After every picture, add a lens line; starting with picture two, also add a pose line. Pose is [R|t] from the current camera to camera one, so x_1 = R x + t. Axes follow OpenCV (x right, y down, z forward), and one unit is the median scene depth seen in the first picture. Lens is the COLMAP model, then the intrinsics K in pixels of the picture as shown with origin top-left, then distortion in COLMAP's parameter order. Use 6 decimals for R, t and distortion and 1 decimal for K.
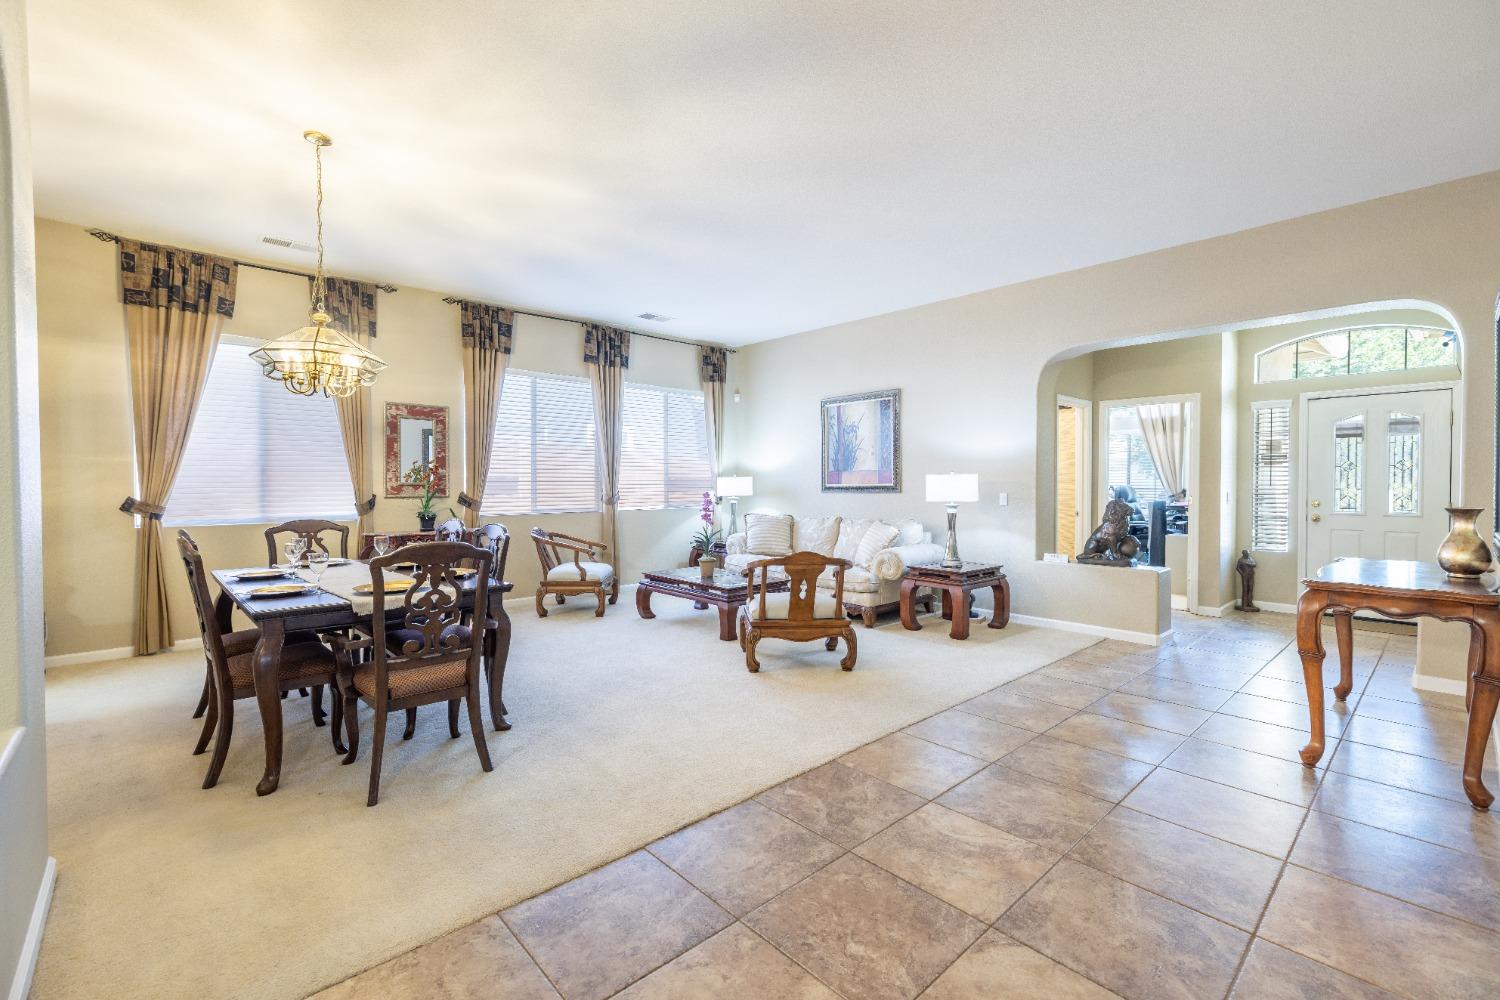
lens RADIAL K [[644.4, 0, 746.6], [0, 644.4, 498.8], [0, 0, 1]] dist [0.007397, 0.000280]
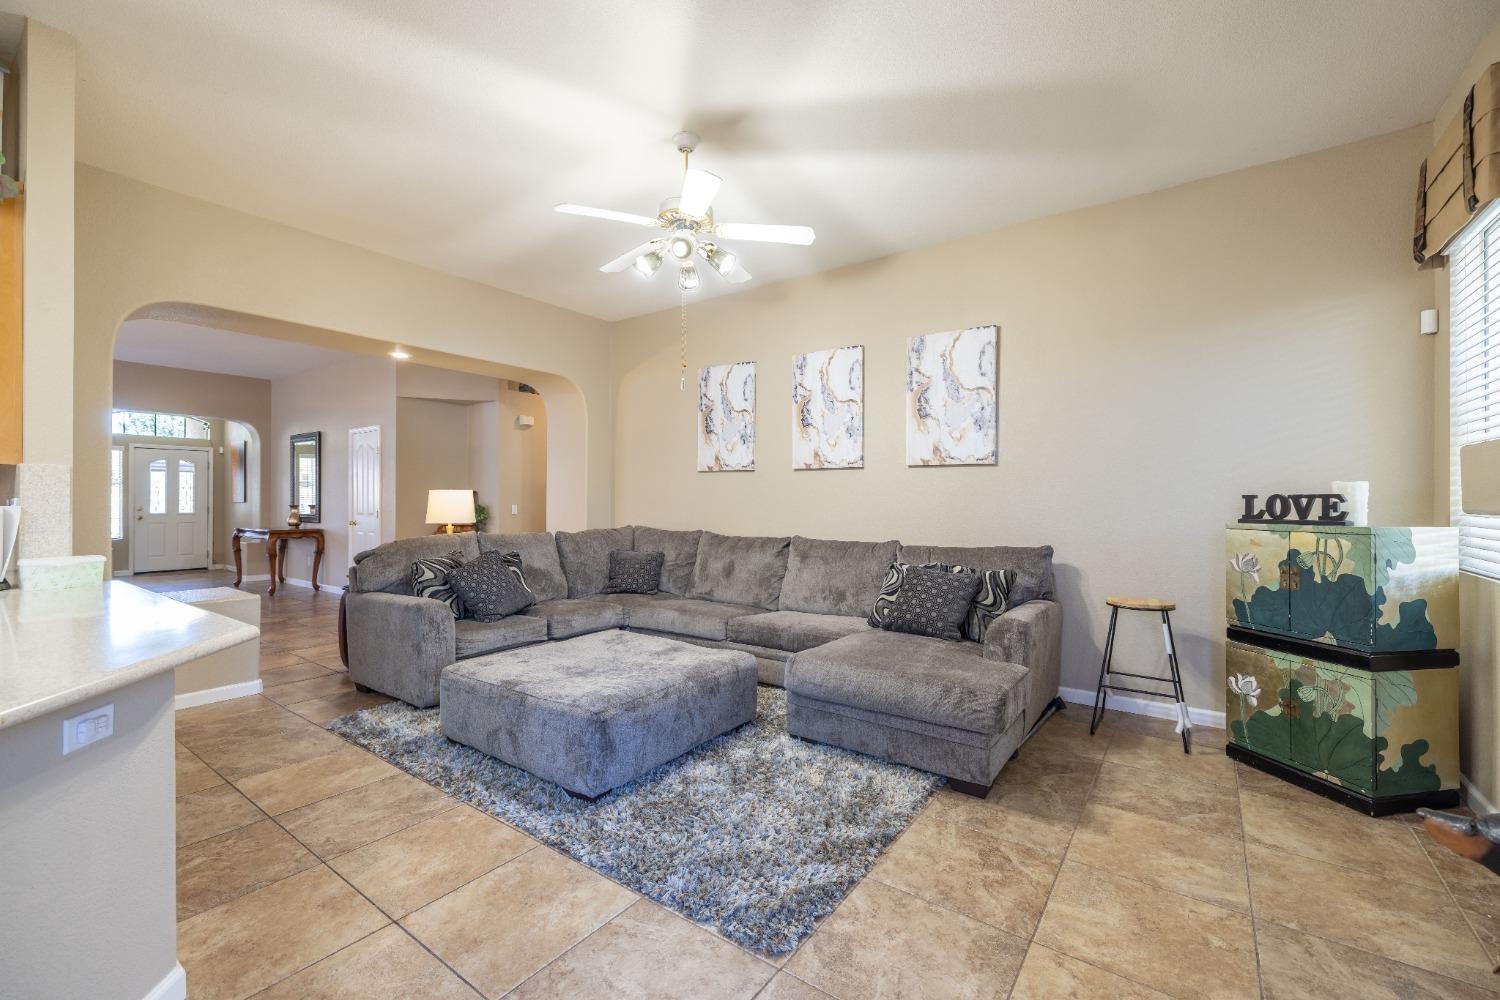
lens RADIAL K [[626.9, 0, 735.8], [0, 626.9, 496.0], [0, 0, 1]] dist [0.002554, -0.000027]
pose [[-0.189744, 0.005208, 0.981820, -1.014451], [0.021108, 0.999776, -0.001224, 0.008794], [-0.981607, 0.020492, -0.189811, -0.223909]]
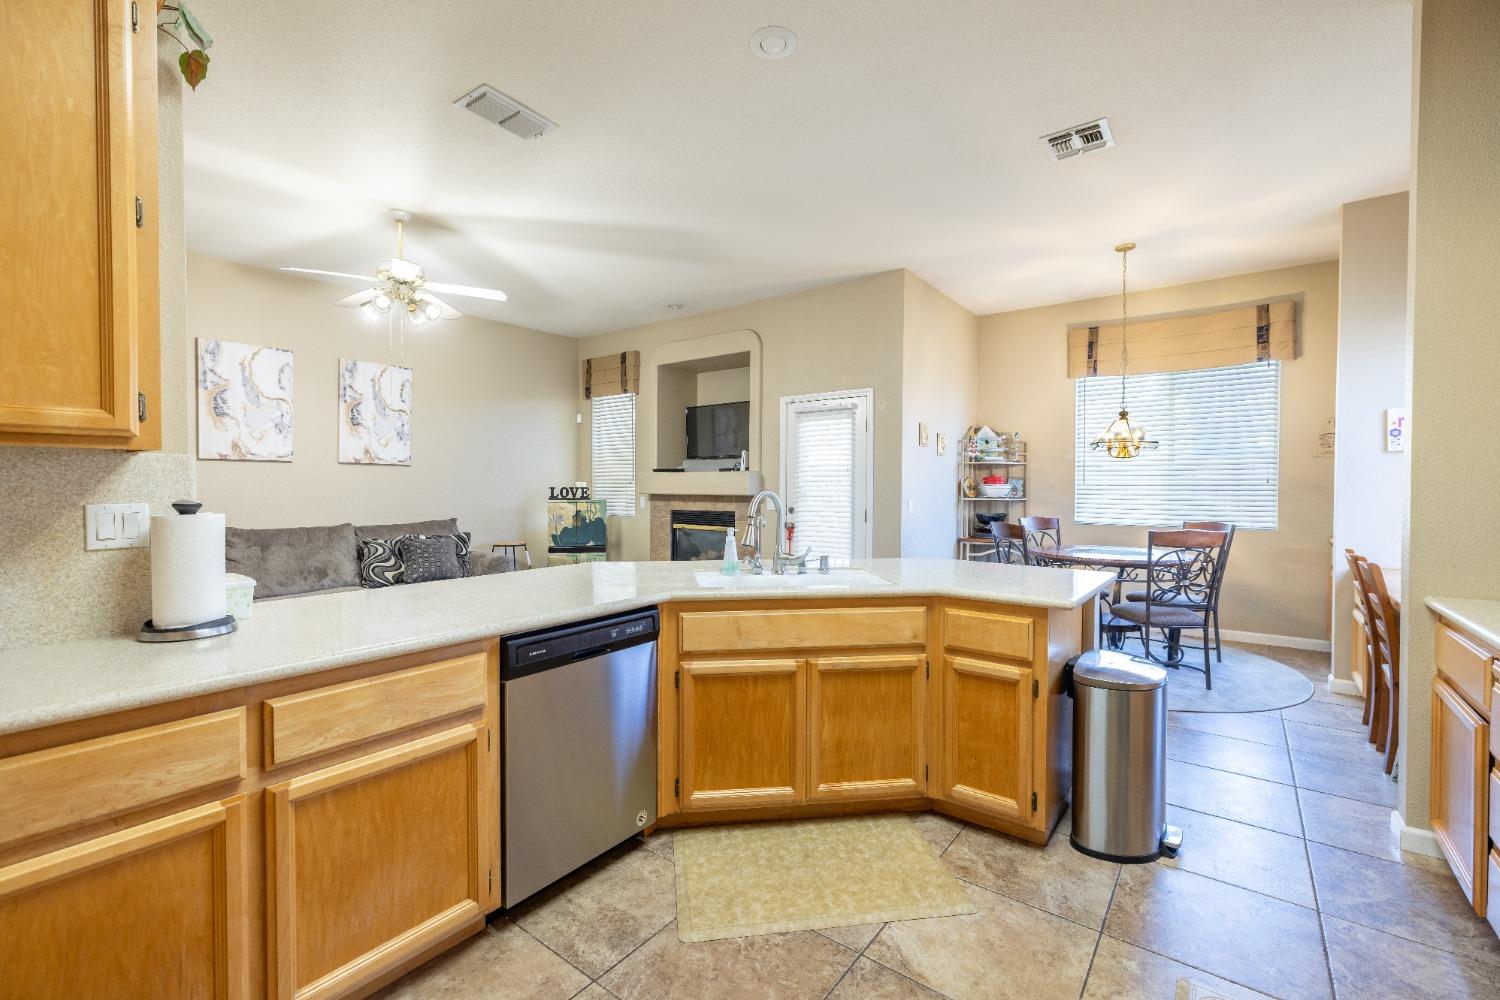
lens RADIAL K [[626.9, 0, 753.2], [0, 626.9, 497.4], [0, 0, 1]] dist [0.002554, -0.000027]
pose [[-0.984317, 0.000073, -0.176408, -0.762780], [-0.007803, 0.999003, 0.043955, -0.016890], [0.176236, 0.044642, -0.983335, 0.415873]]
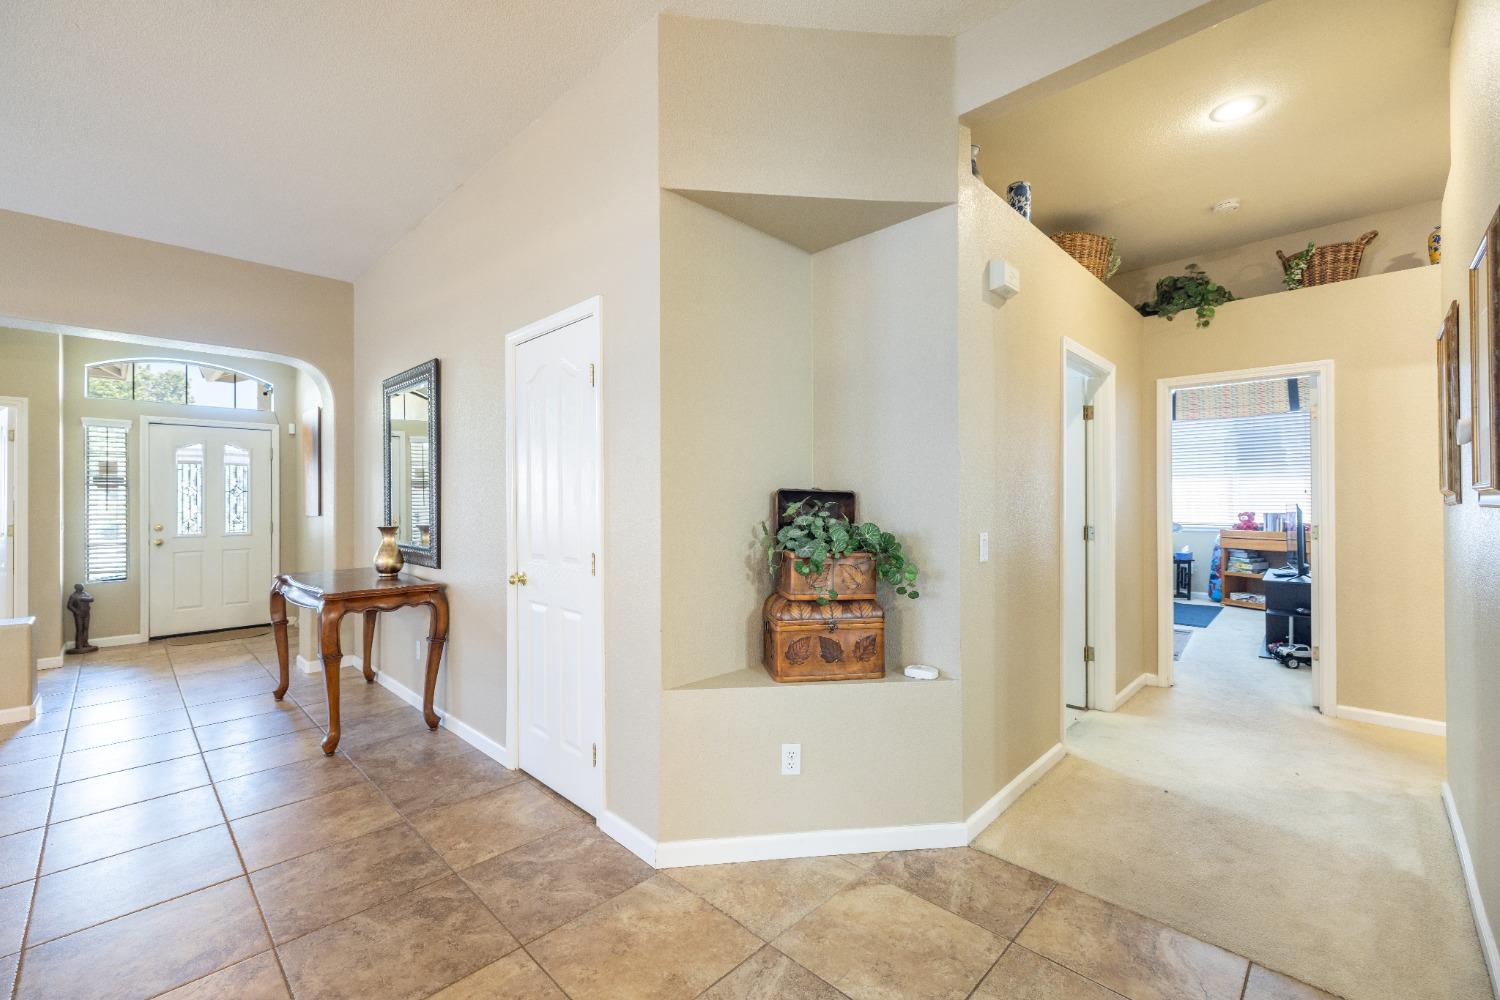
lens RADIAL K [[626.9, 0, 743.2], [0, 626.9, 493.2], [0, 0, 1]] dist [0.002554, -0.000027]
pose [[-0.049090, 0.013083, 0.998709, -0.132874], [0.027900, 0.999542, -0.011723, -0.009345], [-0.998405, 0.027289, -0.049432, 0.137762]]
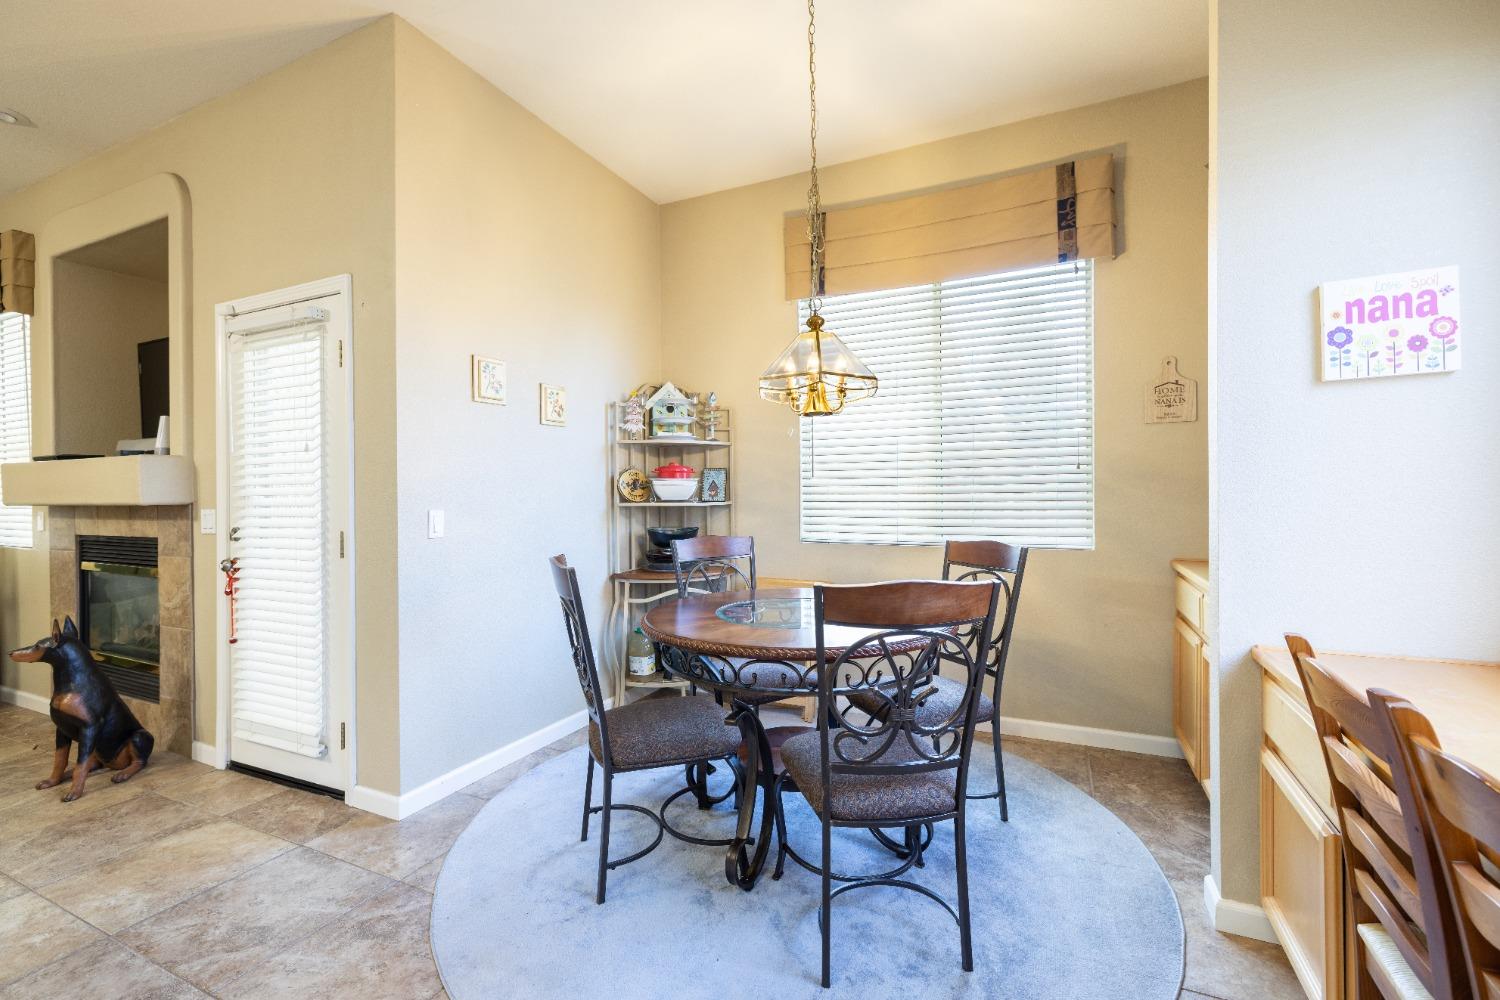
lens RADIAL K [[626.9, 0, 749.2], [0, 626.9, 496.8], [0, 0, 1]] dist [0.002554, -0.000027]
pose [[-0.925961, 0.012379, -0.377415, -1.161569], [-0.000348, 0.999434, 0.033635, 0.000330], [0.377618, 0.031276, -0.925433, 0.070122]]
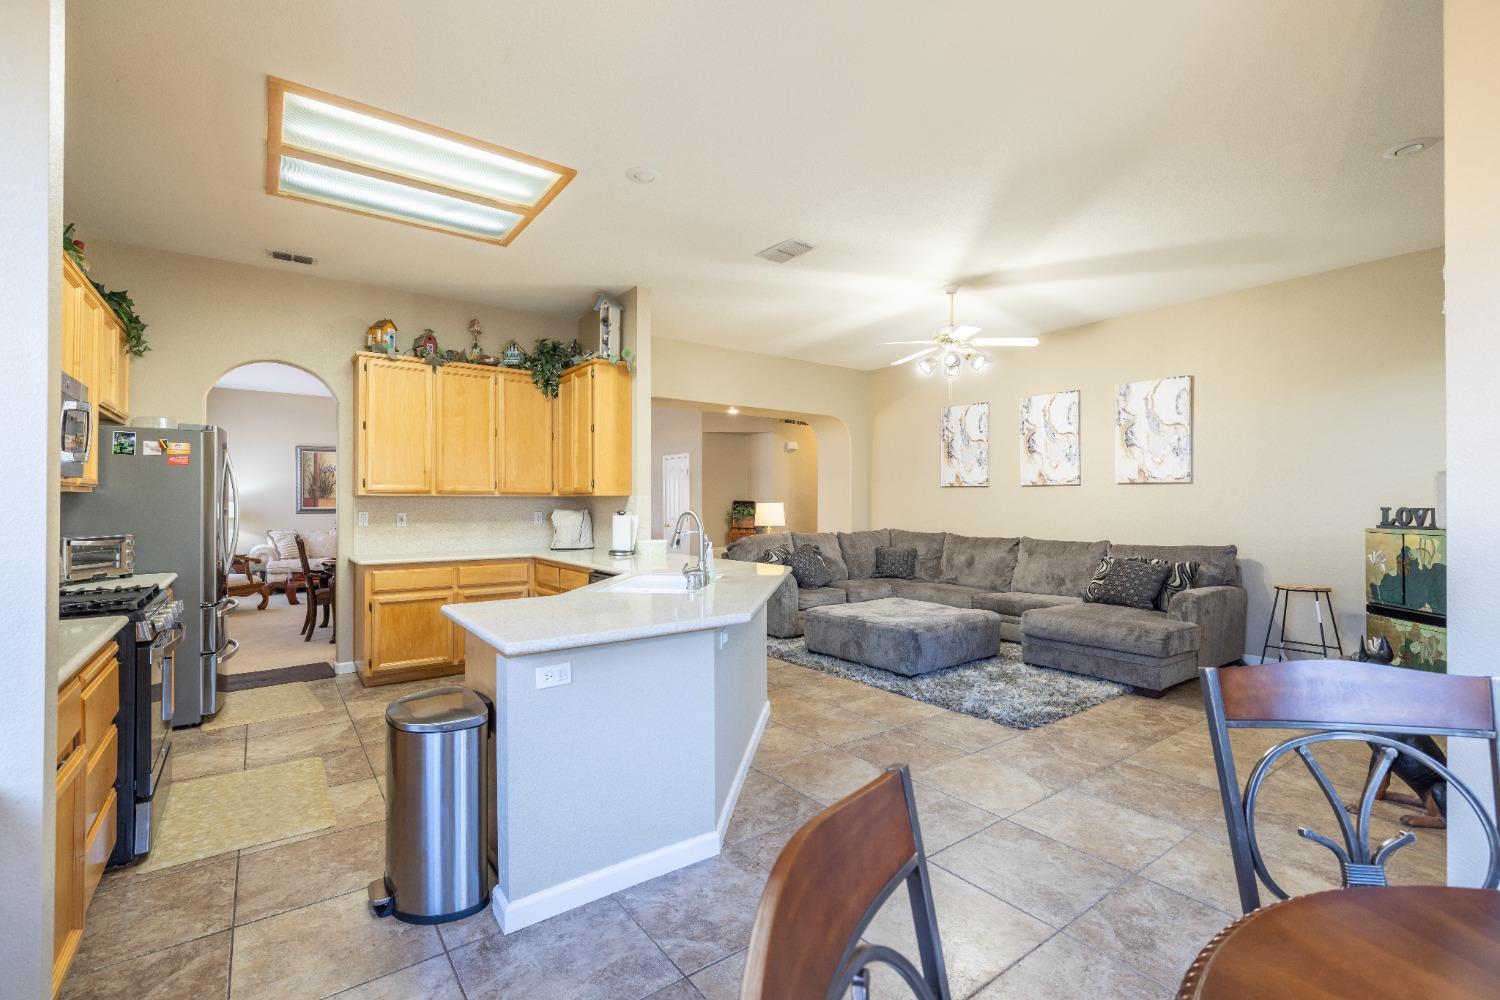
lens RADIAL K [[655.0, 0, 746.5], [0, 655.0, 496.7], [0, 0, 1]] dist [-0.001907, 0.000397]
pose [[0.100366, 0.009748, 0.994903, -1.369139], [0.025773, 0.999591, -0.012394, -0.004706], [-0.994617, 0.026886, 0.100073, -0.103497]]
